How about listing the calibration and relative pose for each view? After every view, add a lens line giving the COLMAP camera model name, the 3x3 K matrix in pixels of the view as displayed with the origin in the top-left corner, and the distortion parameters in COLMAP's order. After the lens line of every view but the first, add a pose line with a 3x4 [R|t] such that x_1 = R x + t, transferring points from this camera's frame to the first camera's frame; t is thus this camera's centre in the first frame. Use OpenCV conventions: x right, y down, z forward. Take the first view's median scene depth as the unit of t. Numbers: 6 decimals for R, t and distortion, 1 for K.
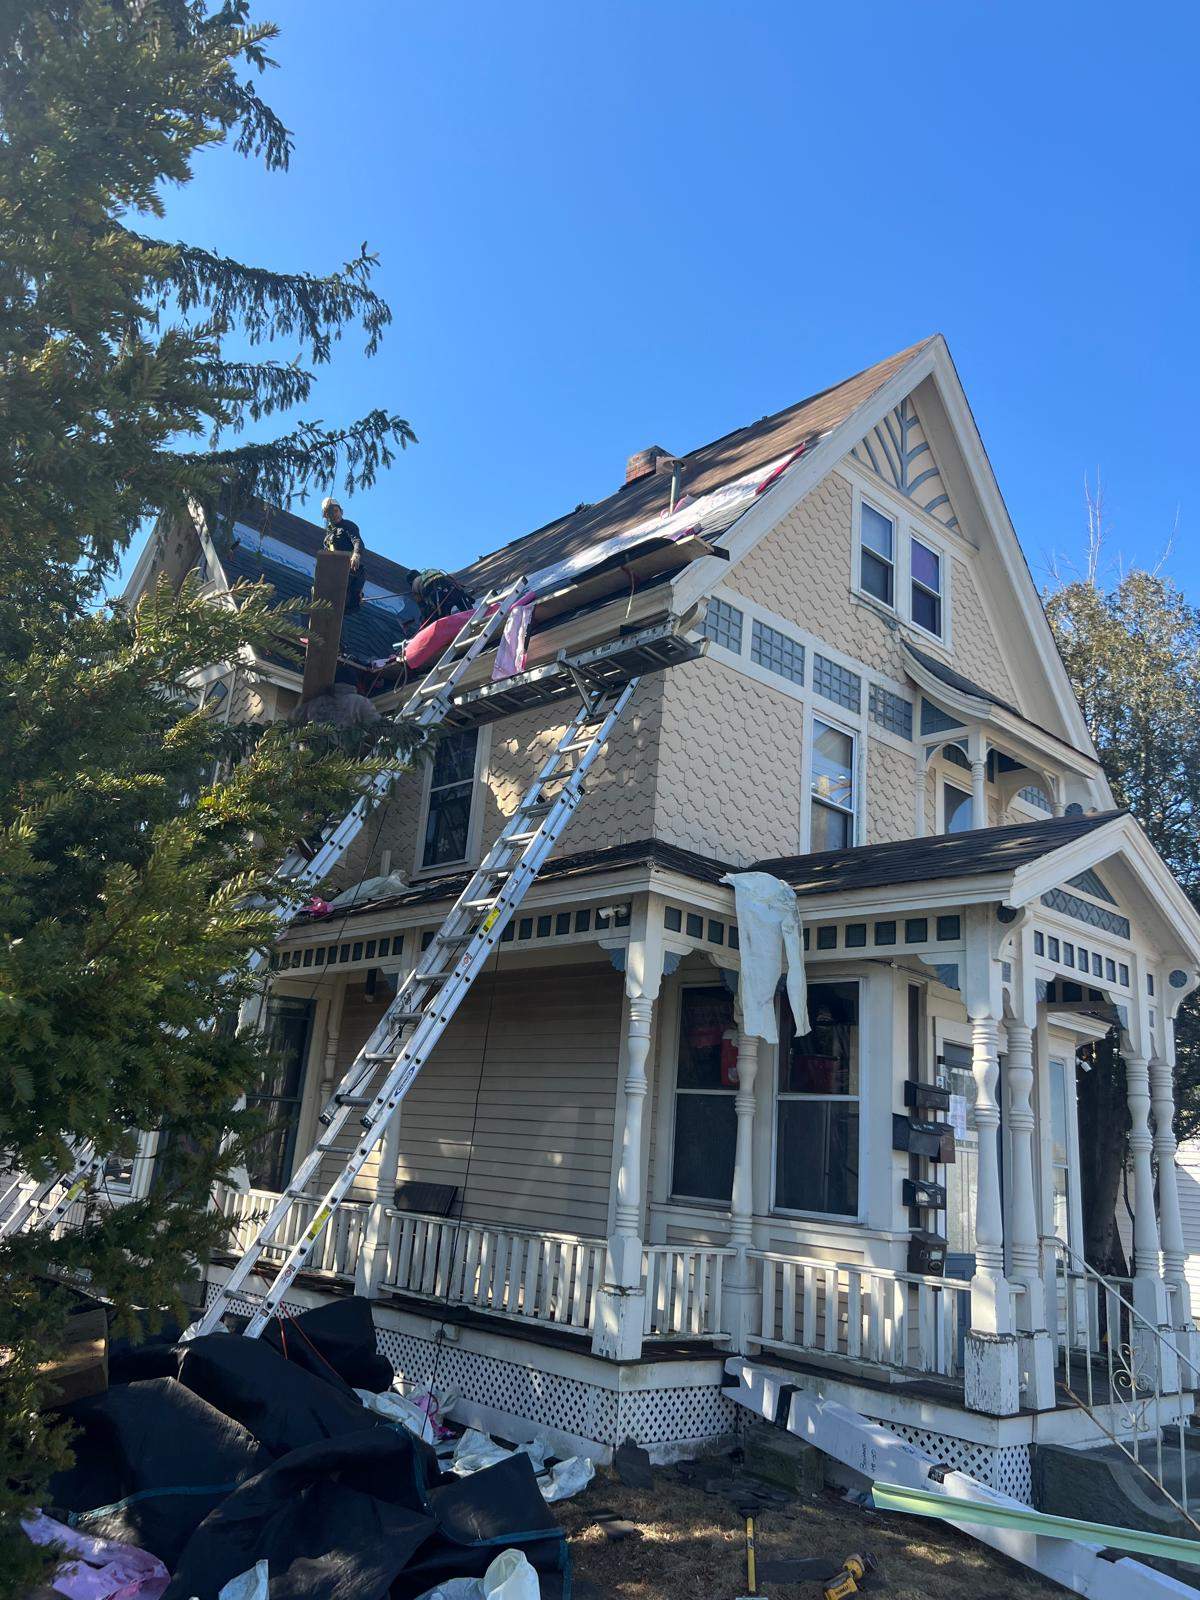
lens RADIAL K [[1207.5, 0, 598.7], [0, 1207.5, 815.7], [0, 0, 1]] dist [0.051651, -0.054961]
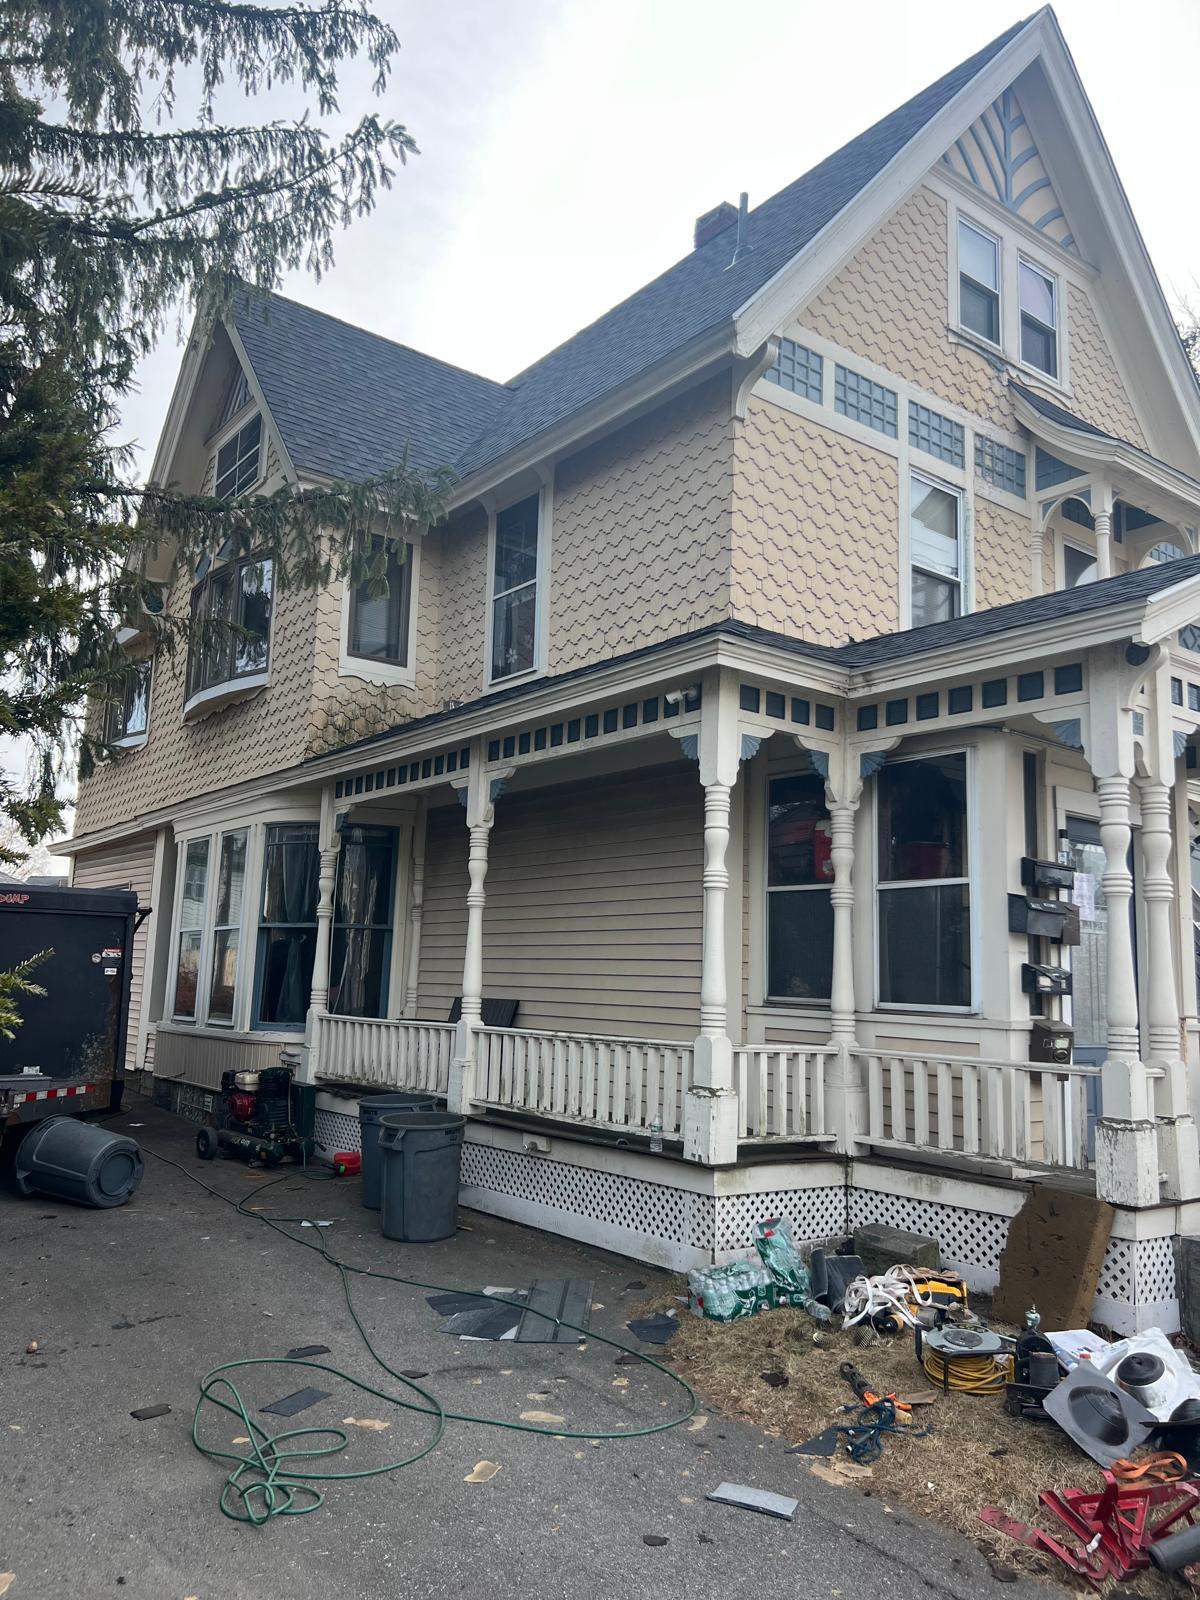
lens RADIAL K [[1207.5, 0, 598.7], [0, 1207.5, 815.7], [0, 0, 1]] dist [0.051651, -0.054961]
pose [[0.993256, -0.061423, -0.098332, 0.032496], [0.073741, 0.989160, 0.126985, 0.049586], [0.089466, -0.133380, 0.987019, 0.093436]]
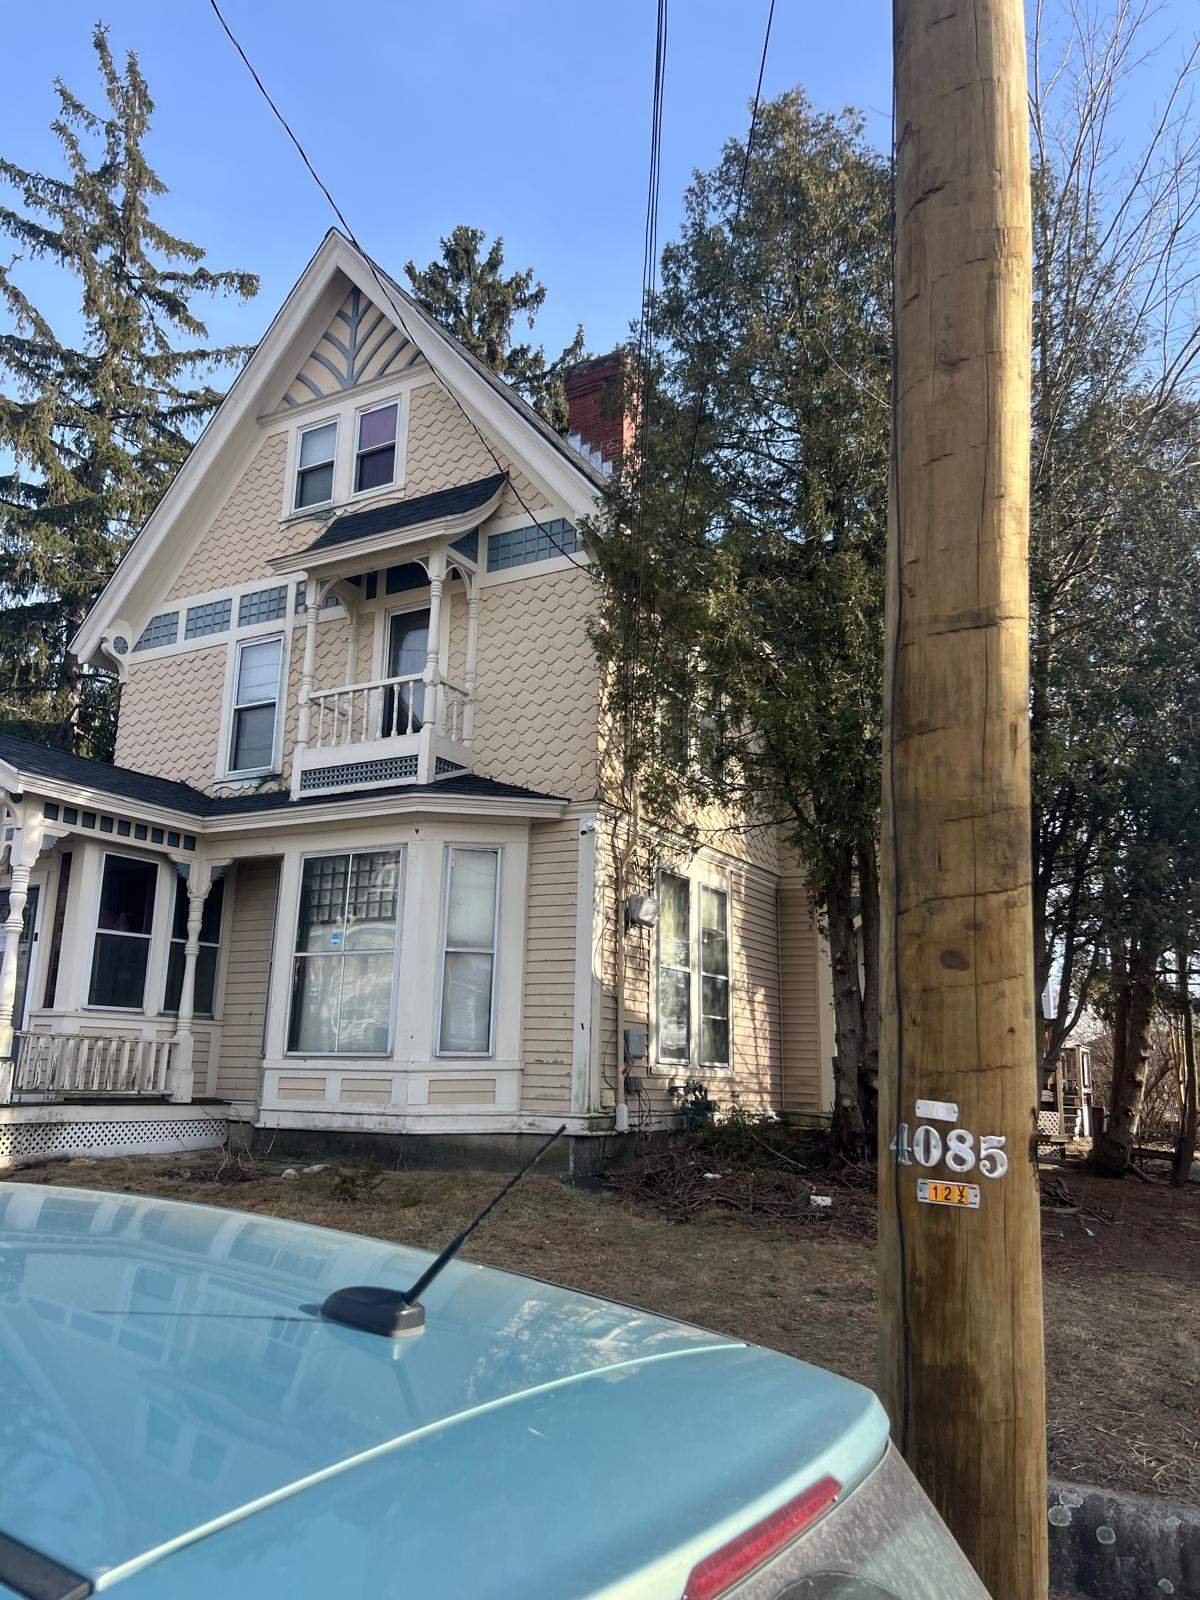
lens RADIAL K [[1207.5, 0, 598.7], [0, 1207.5, 815.7], [0, 0, 1]] dist [0.051651, -0.054961]
pose [[0.277386, -0.277440, -0.919828, 1.986207], [0.266557, 0.942036, -0.203754, 0.634808], [0.923041, -0.188668, 0.335262, 1.230742]]
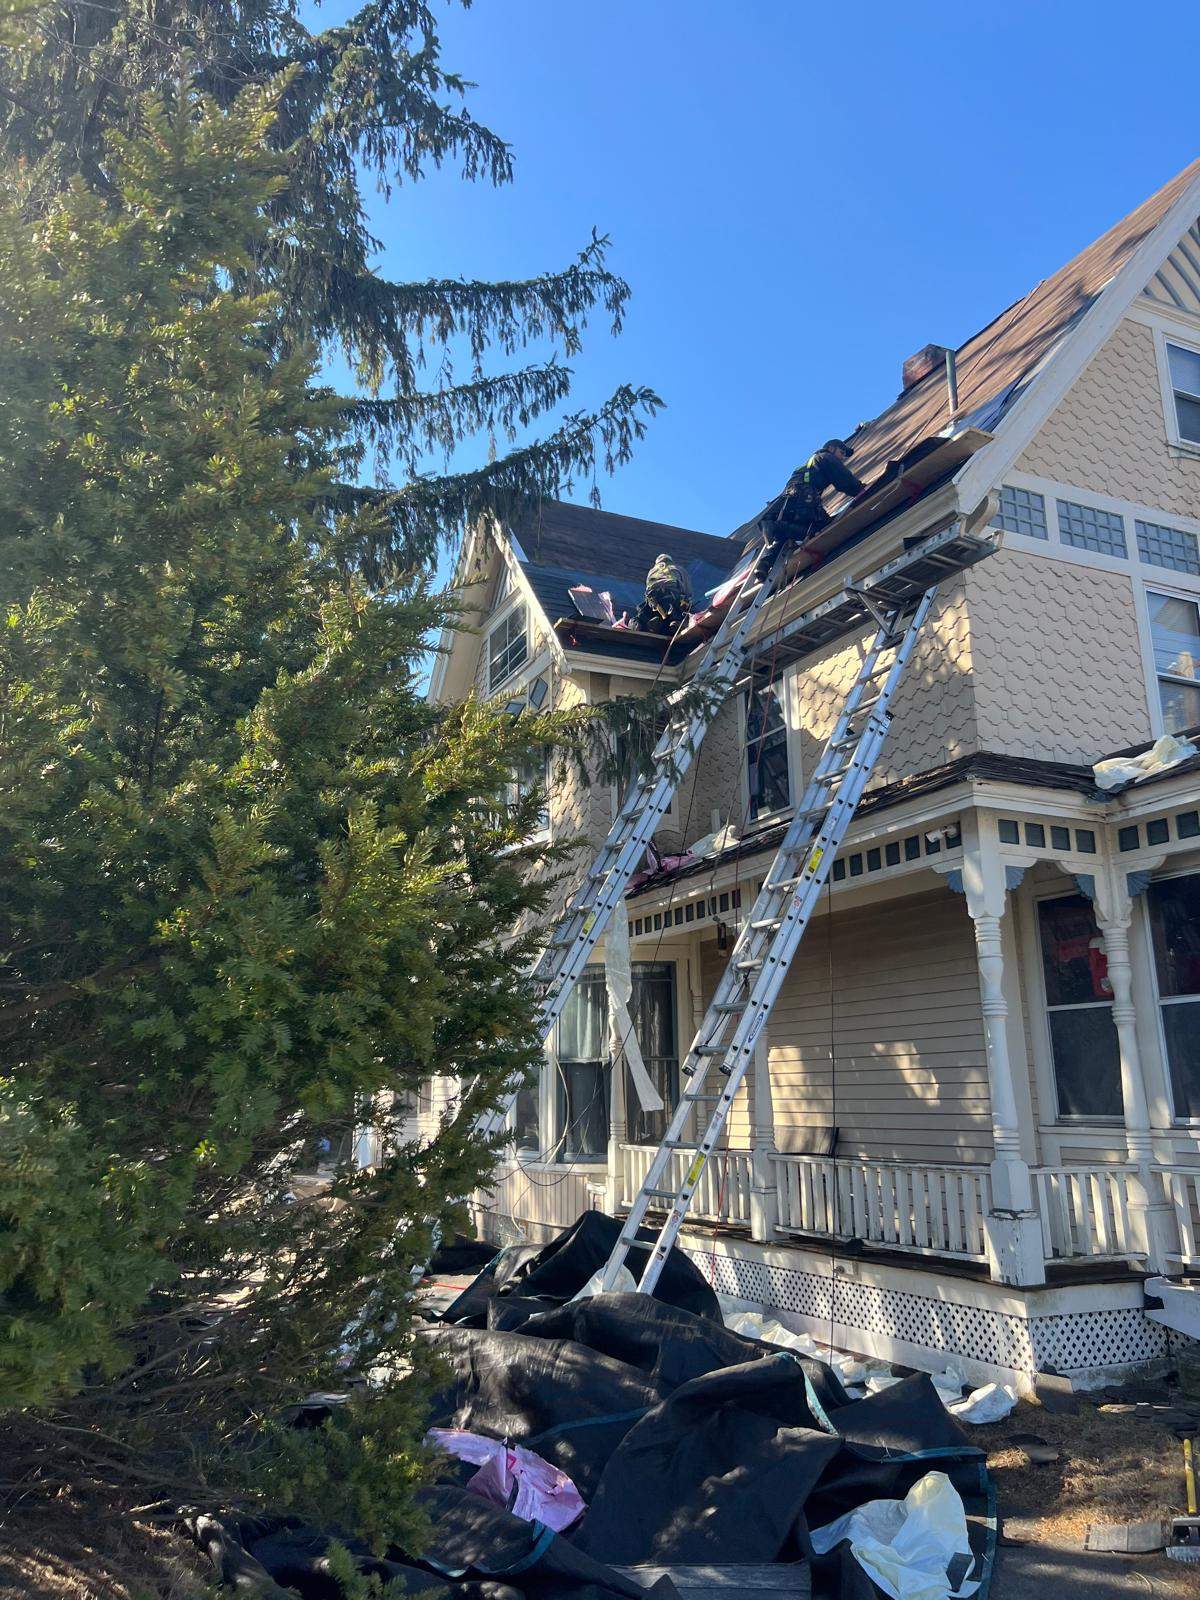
lens RADIAL K [[1211.4, 0, 600.0], [0, 1211.4, 800.0], [0, 0, 1]] dist [0.047042, -0.054519]
pose [[0.945514, -0.162684, -0.282022, 0.031400], [0.169455, 0.985538, -0.000387, 0.007672], [0.278007, -0.047424, 0.959408, -0.008174]]
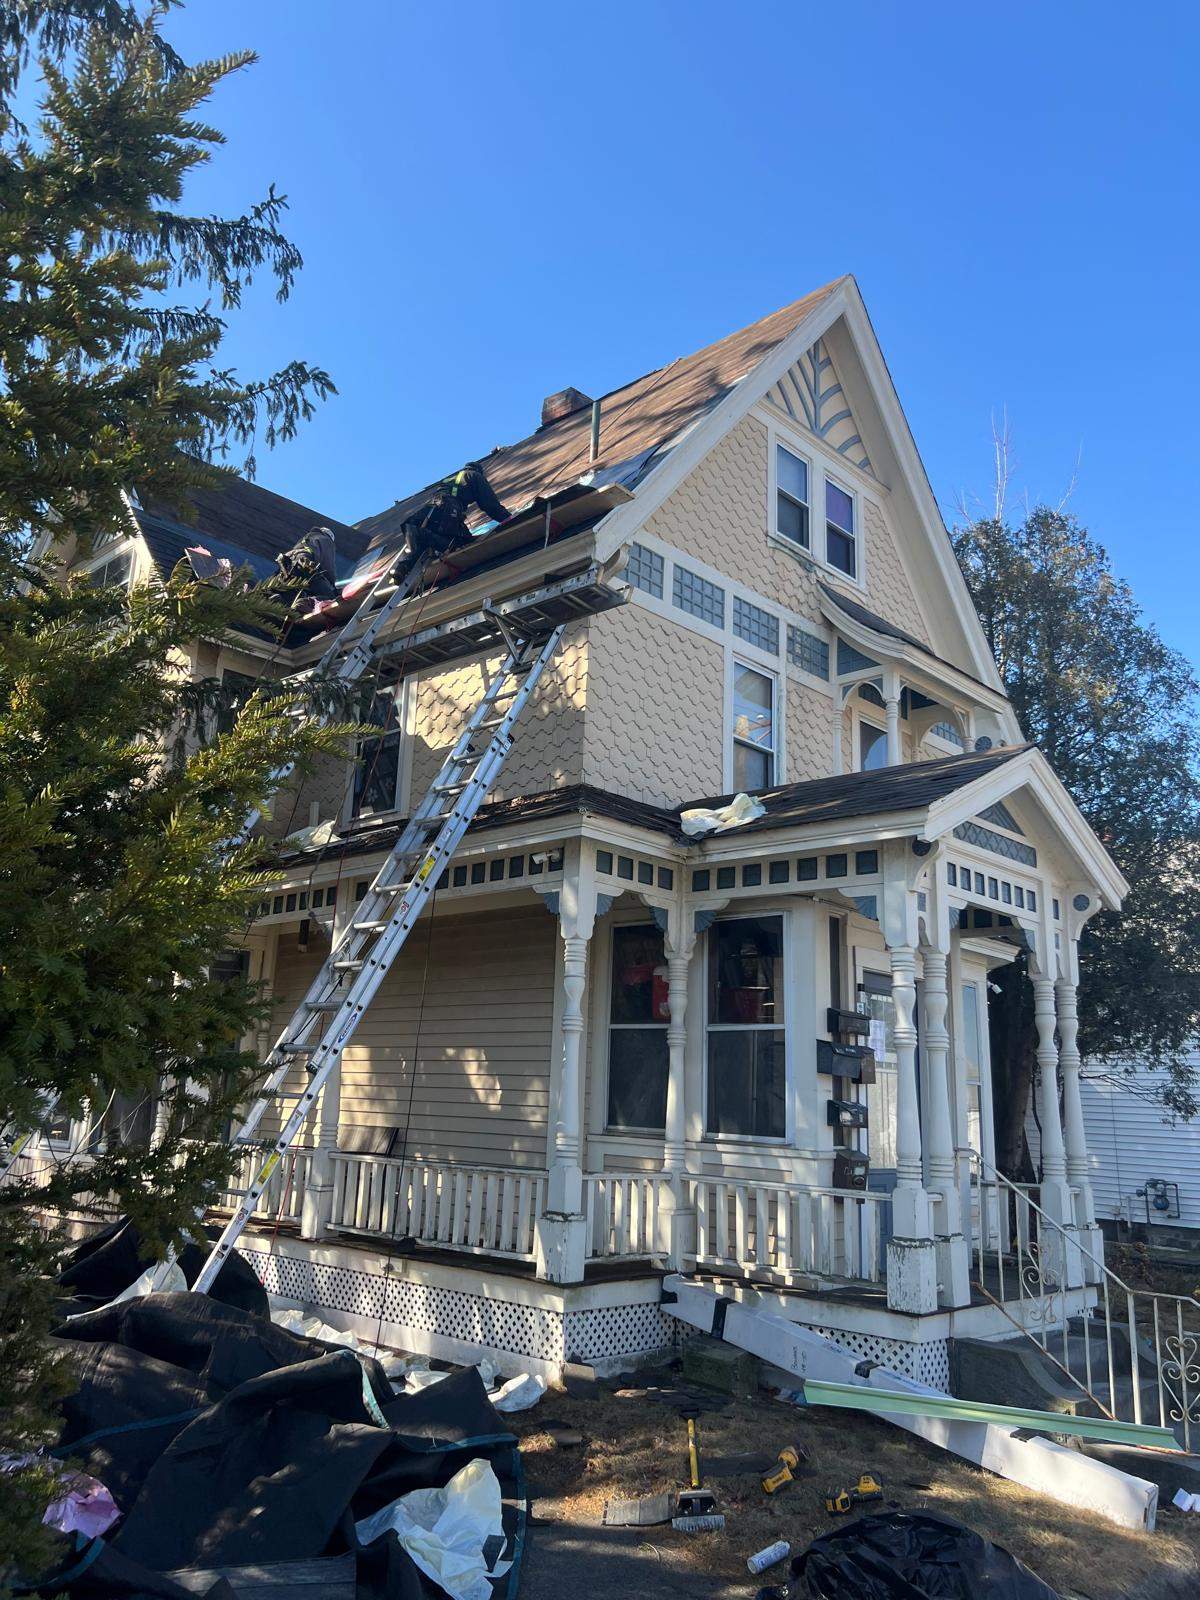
lens RADIAL K [[1212.1, 0, 592.7], [0, 1212.1, 805.7], [0, 0, 1]] dist [0.047506, -0.050591]
pose [[0.997887, -0.026645, 0.059256, -0.007719], [0.024218, 0.998853, 0.041315, -0.004927], [-0.060289, -0.039793, 0.997387, -0.027940]]
